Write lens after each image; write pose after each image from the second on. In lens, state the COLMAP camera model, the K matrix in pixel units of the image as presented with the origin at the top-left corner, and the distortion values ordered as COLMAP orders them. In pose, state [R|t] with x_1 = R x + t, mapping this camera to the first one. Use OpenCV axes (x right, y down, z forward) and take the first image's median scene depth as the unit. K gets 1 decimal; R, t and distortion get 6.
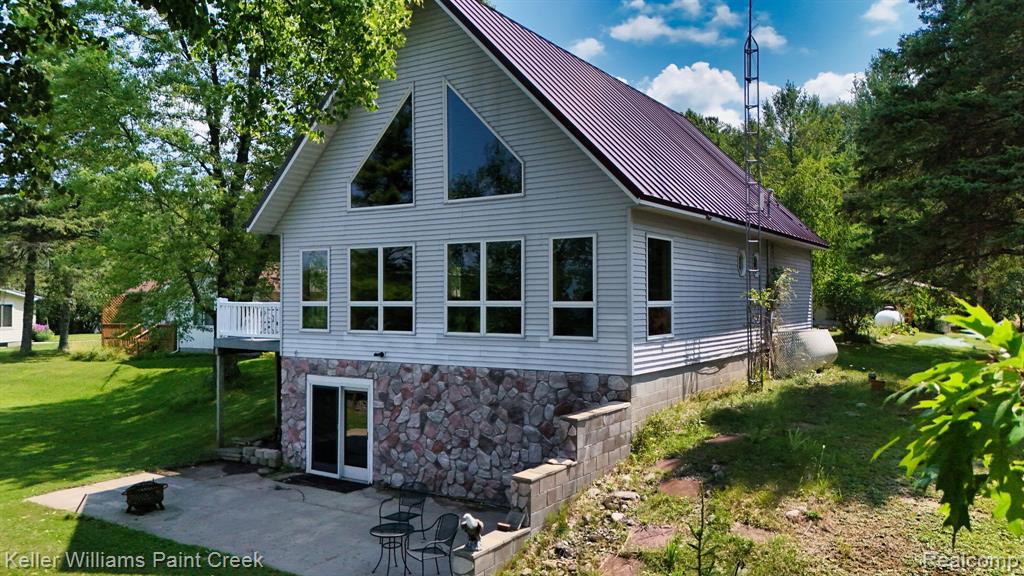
lens RADIAL K [[770.7, 0, 511.5], [0, 770.7, 287.7], [0, 0, 1]] dist [0.043598, 0.001158]
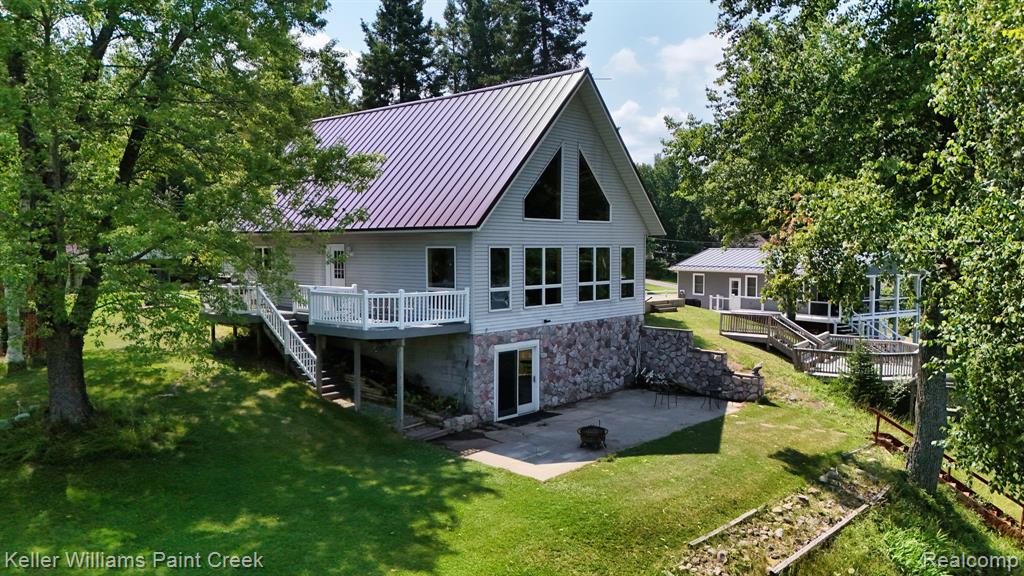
lens RADIAL K [[770.7, 0, 510.2], [0, 770.7, 288.4], [0, 0, 1]] dist [0.043598, 0.001158]
pose [[0.136497, -0.054980, 0.989114, -1.626623], [-0.021697, 0.998053, 0.058471, -0.059375], [-0.990403, -0.029442, 0.135038, 0.876312]]
